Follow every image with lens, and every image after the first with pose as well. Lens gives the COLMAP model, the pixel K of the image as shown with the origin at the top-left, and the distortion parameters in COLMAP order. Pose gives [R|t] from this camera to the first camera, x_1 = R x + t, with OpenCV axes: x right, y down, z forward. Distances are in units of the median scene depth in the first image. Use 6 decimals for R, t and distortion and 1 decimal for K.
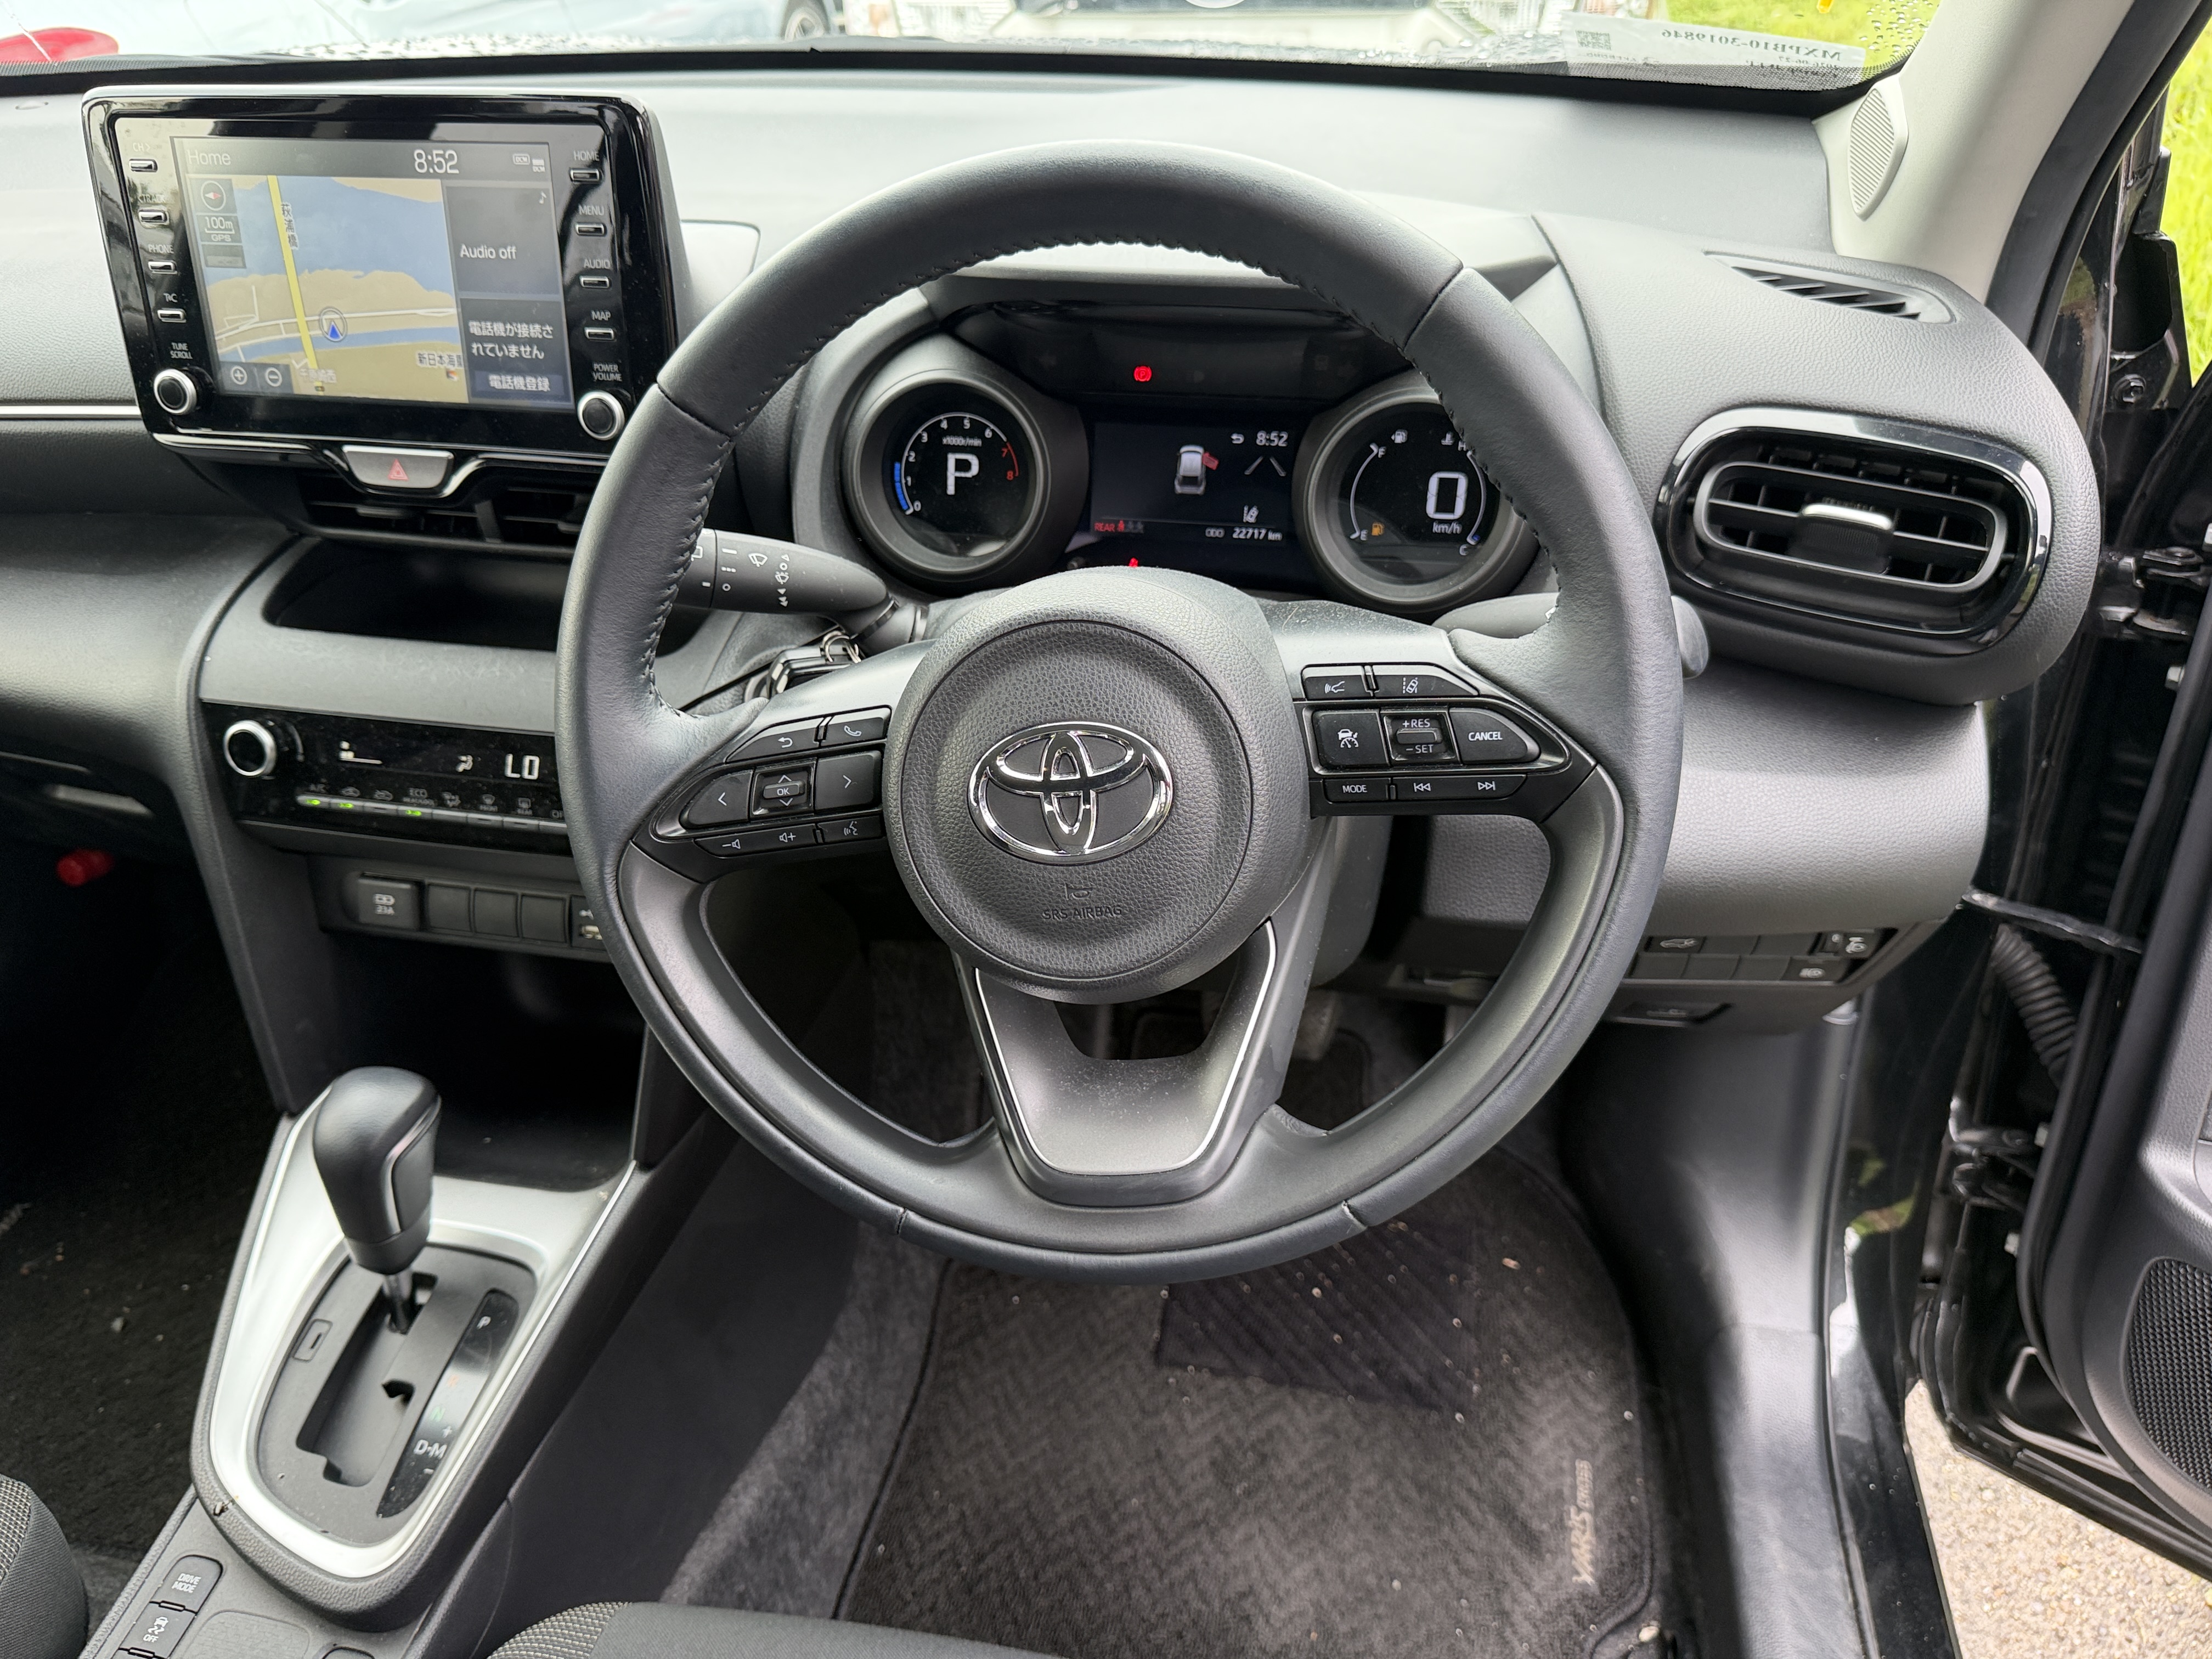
lens RADIAL K [[1602.7, 0, 1104.8], [0, 1602.7, 778.0], [0, 0, 1]] dist [0.073678, -0.160025]
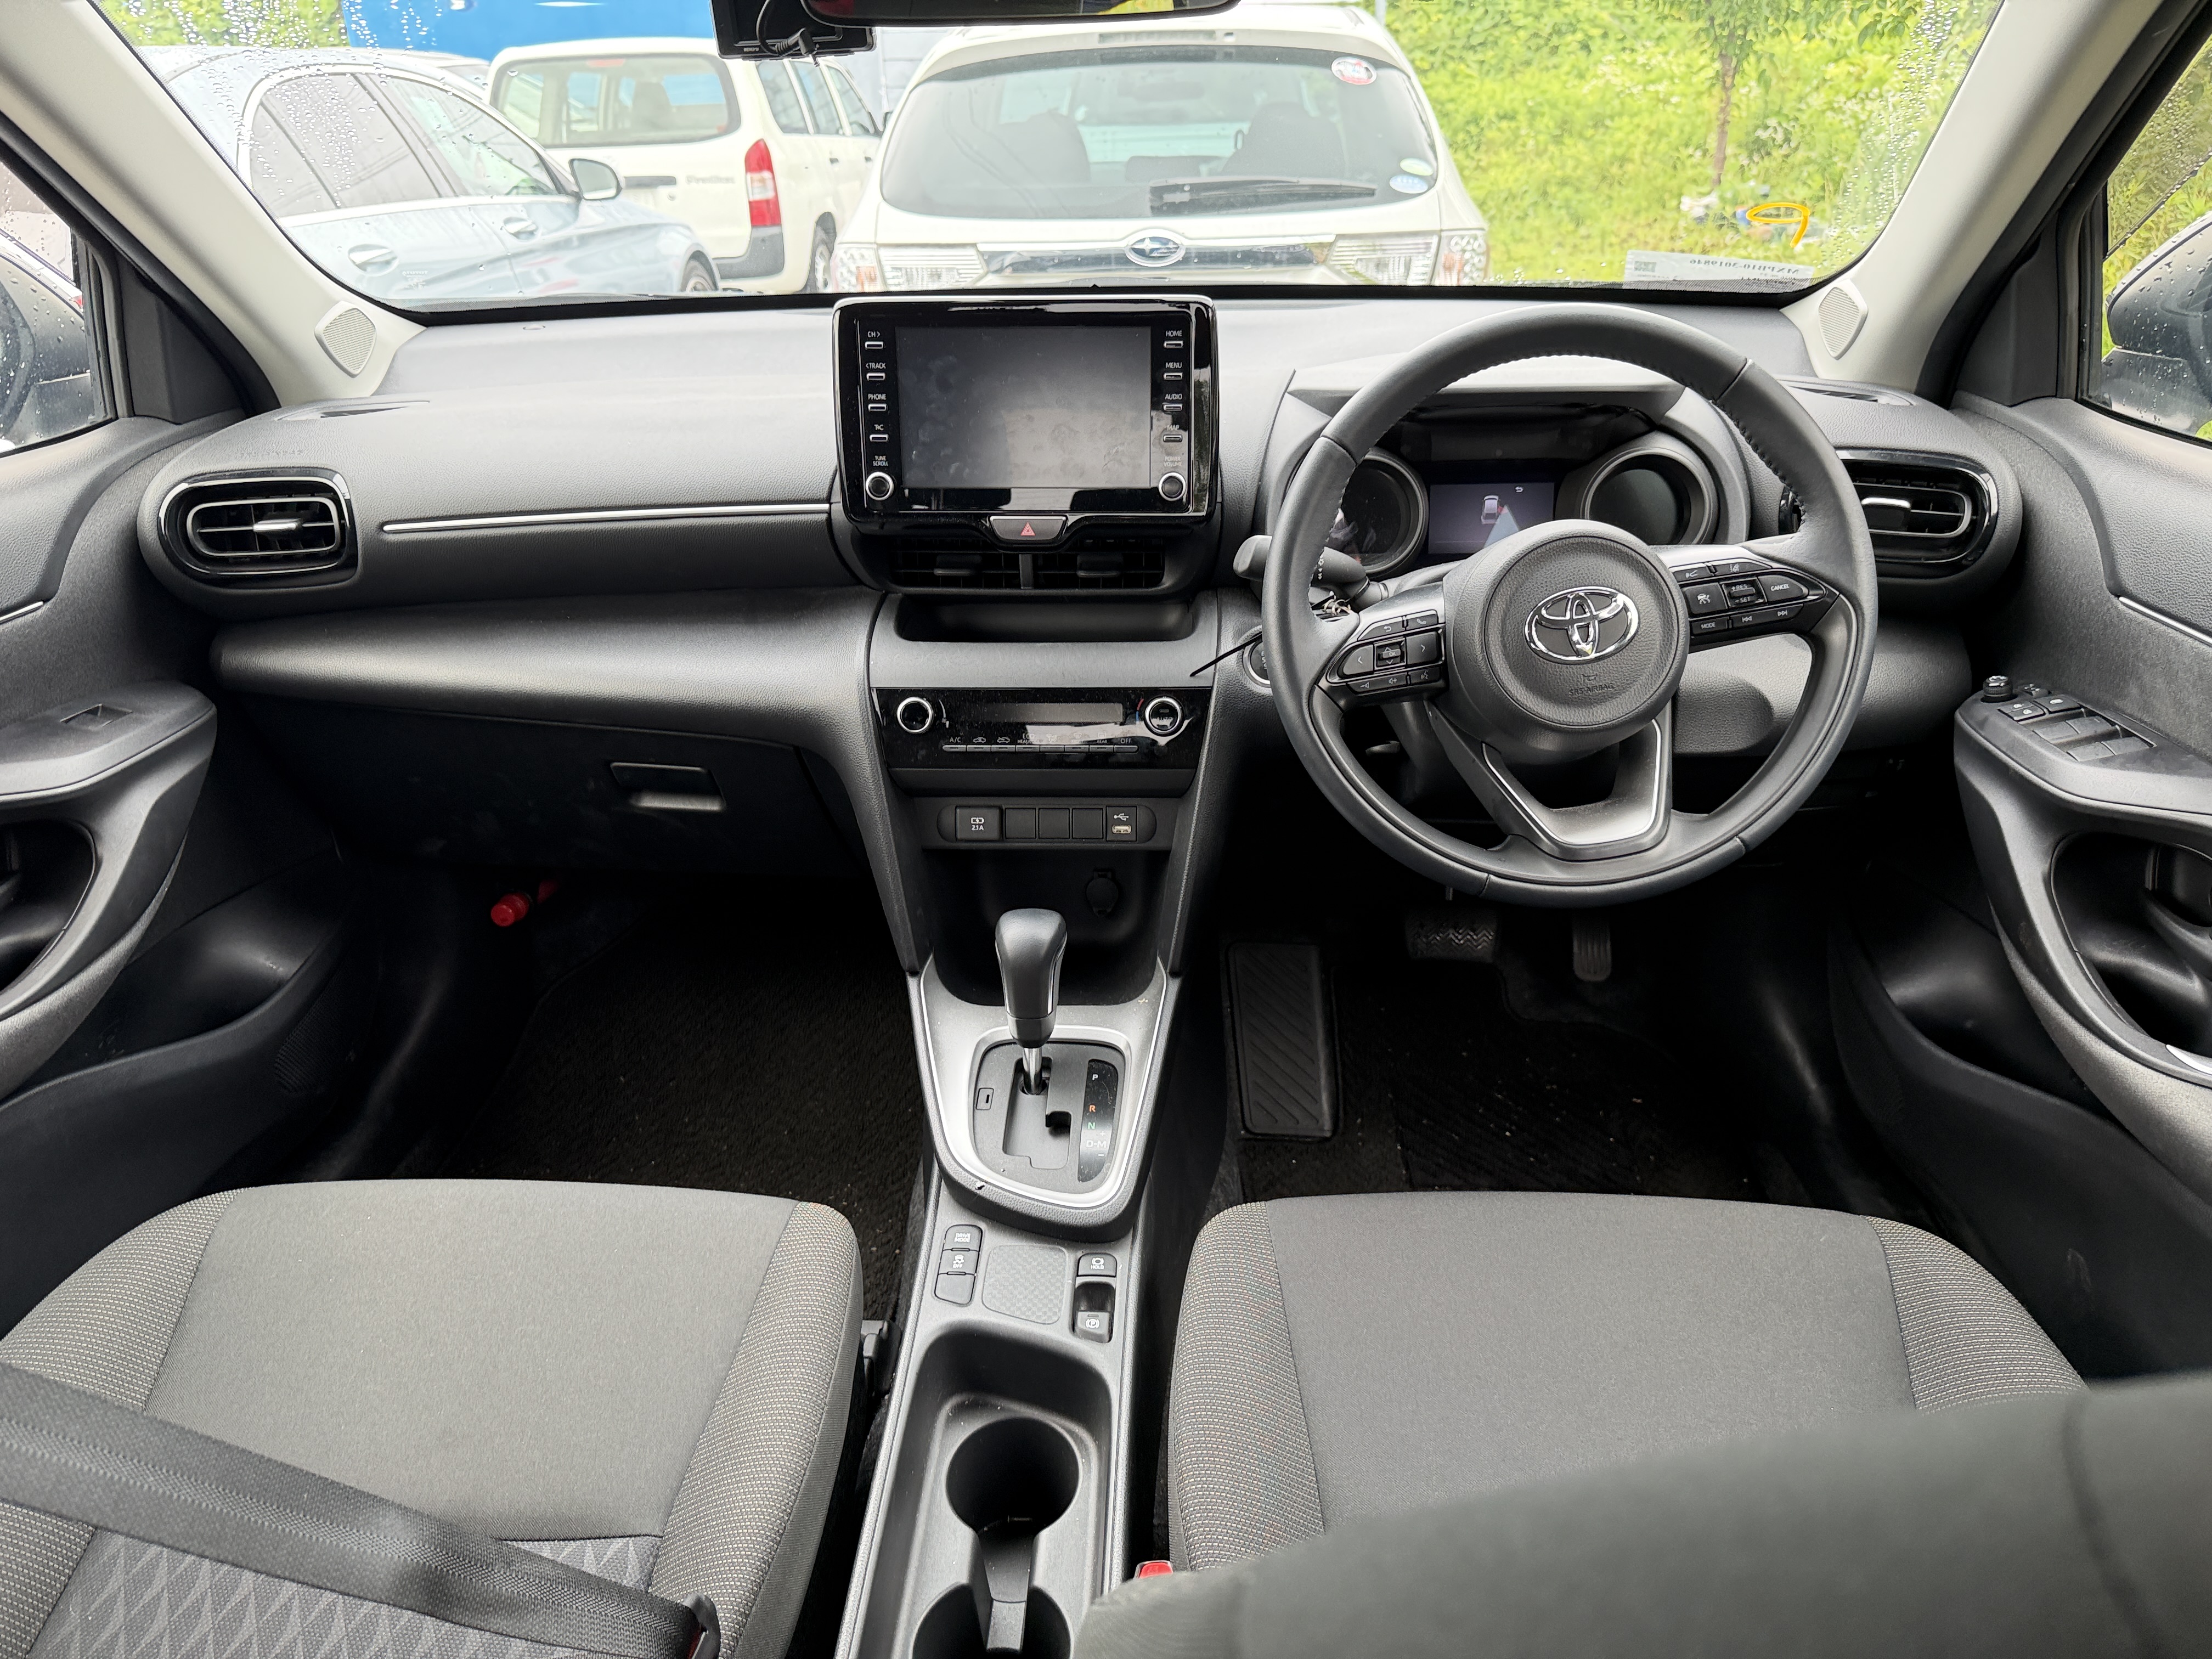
lens RADIAL K [[1602.7, 0, 1104.8], [0, 1602.7, 778.0], [0, 0, 1]] dist [0.073678, -0.160025]
pose [[0.986778, -0.061847, 0.149815, -0.596034], [0.083333, 0.986398, -0.141683, 0.278710], [-0.139015, 0.152294, 0.978510, -0.522713]]
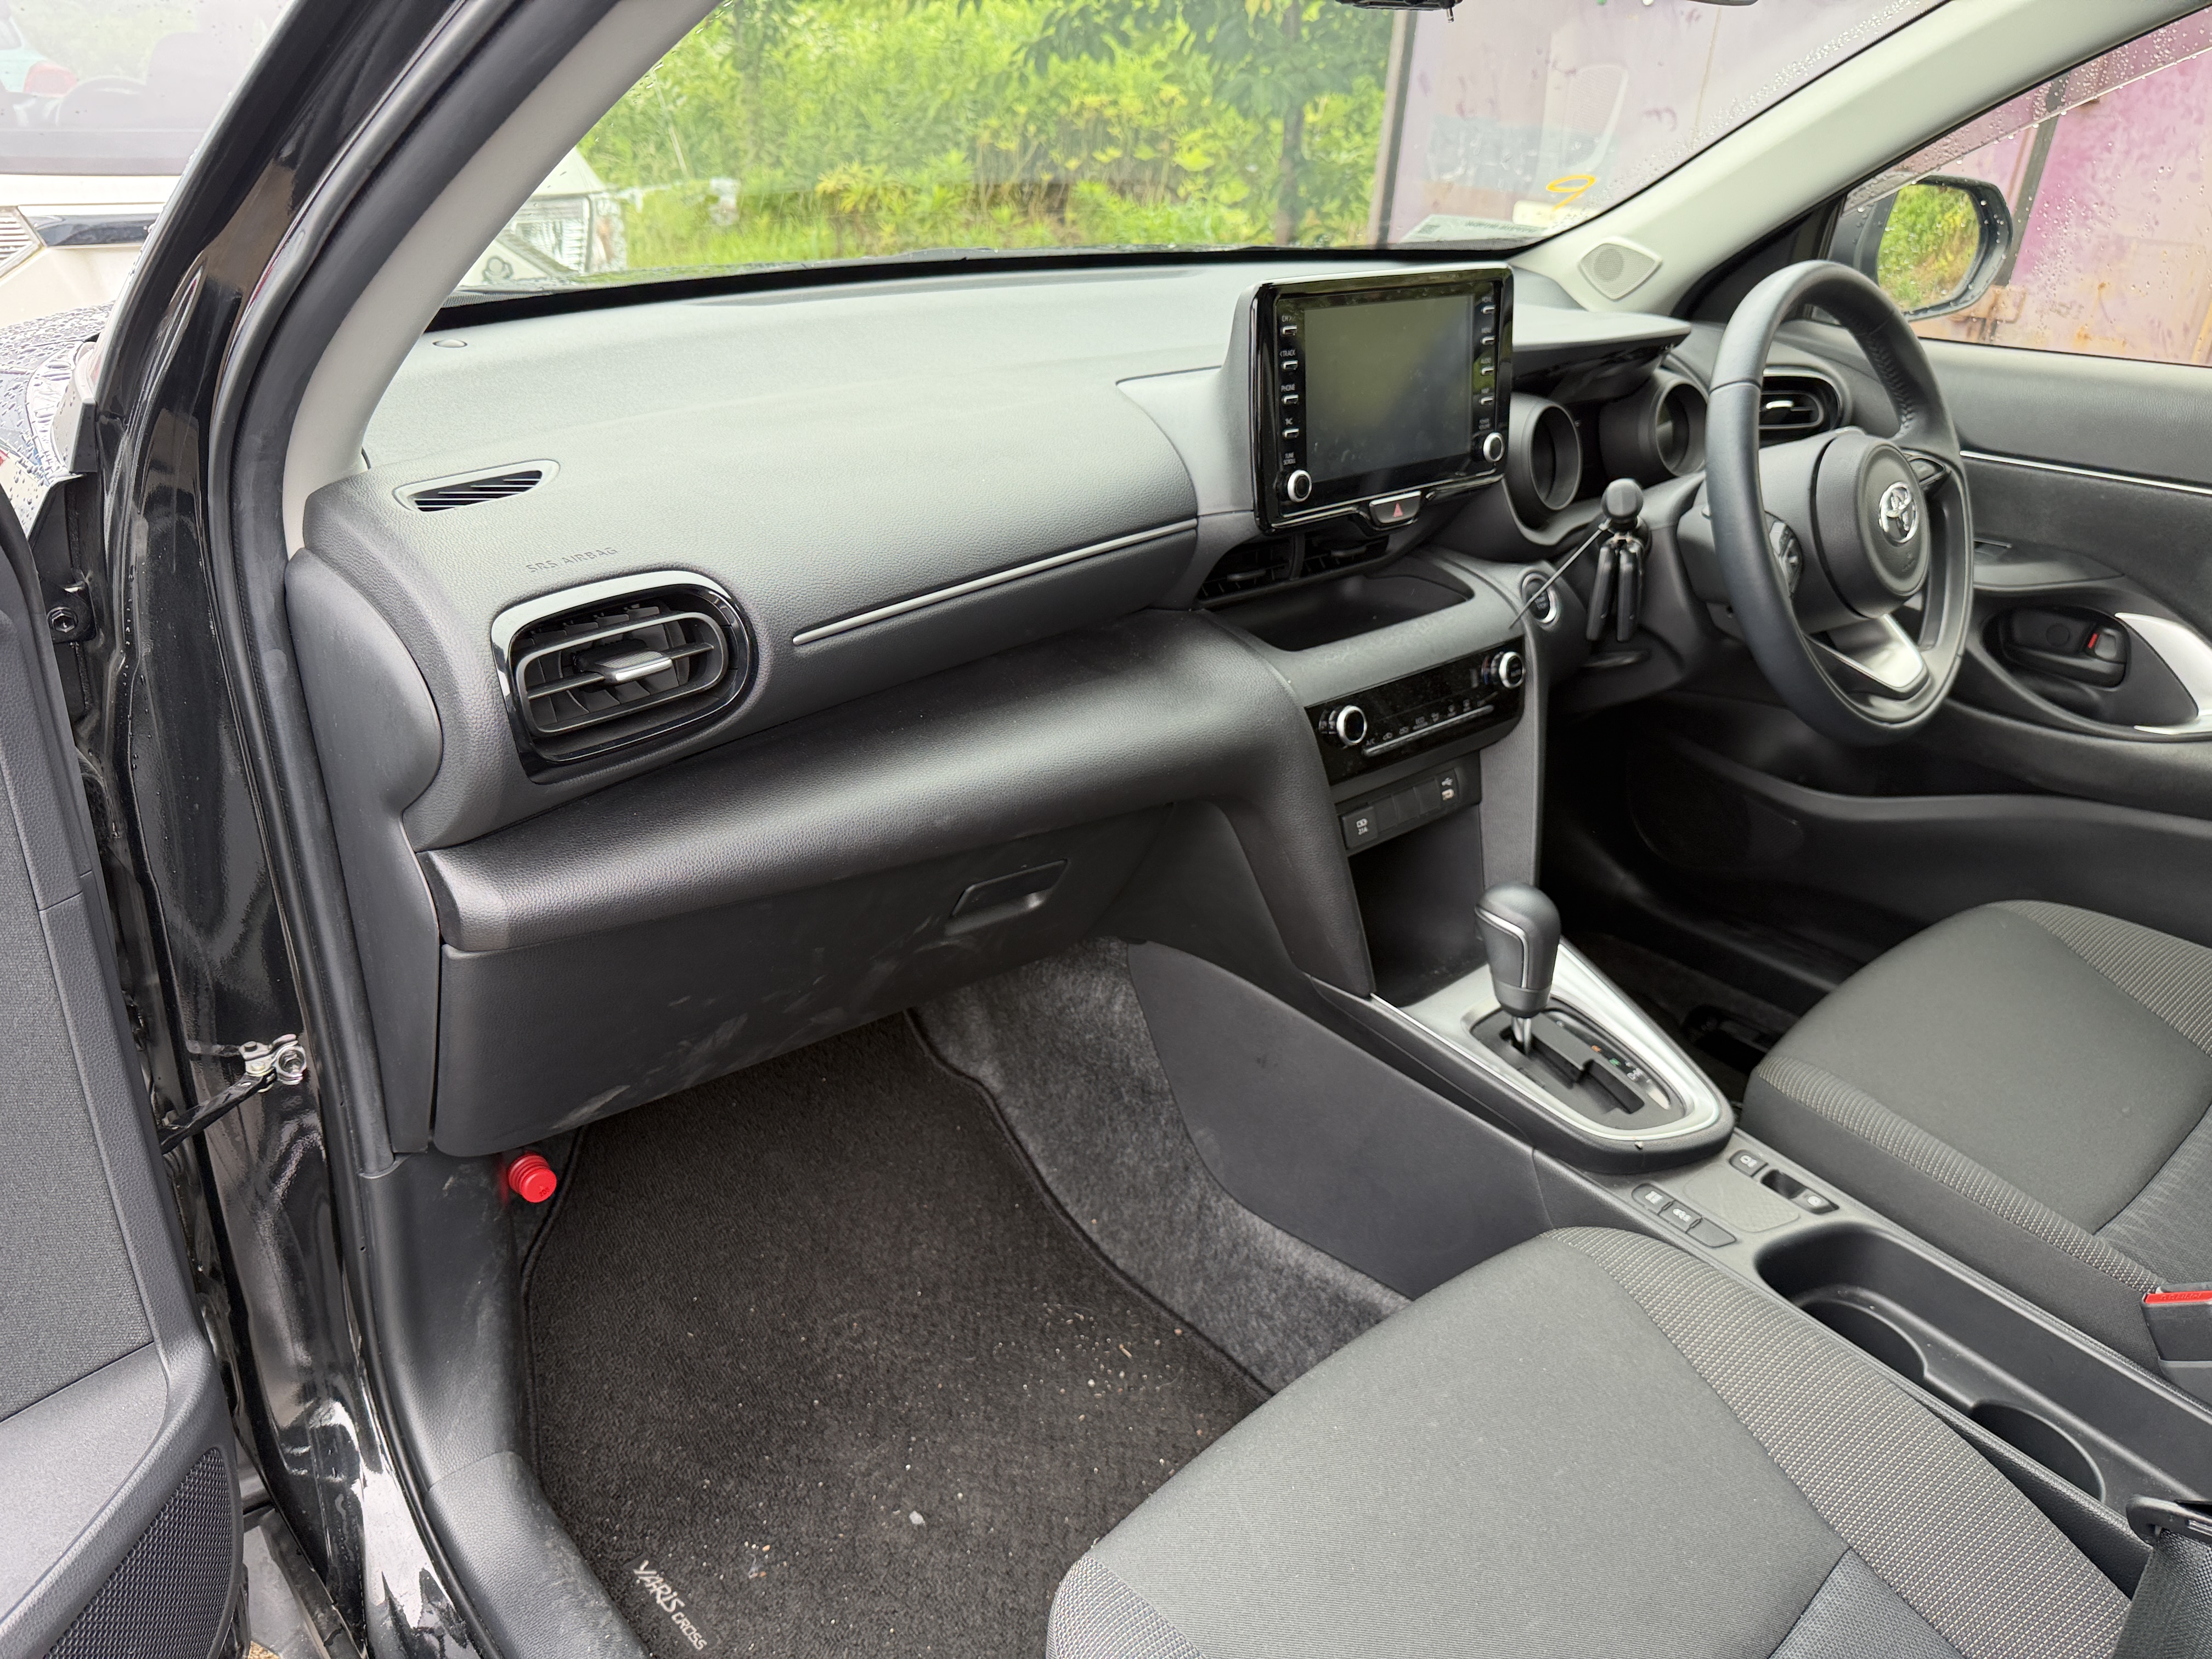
lens RADIAL K [[1602.7, 0, 1104.8], [0, 1602.7, 778.0], [0, 0, 1]] dist [0.073678, -0.160025]
pose [[0.564875, -0.292067, 0.771760, -1.796114], [0.383704, 0.920972, 0.067690, -0.158273], [-0.730539, 0.257891, 0.632301, 0.282479]]
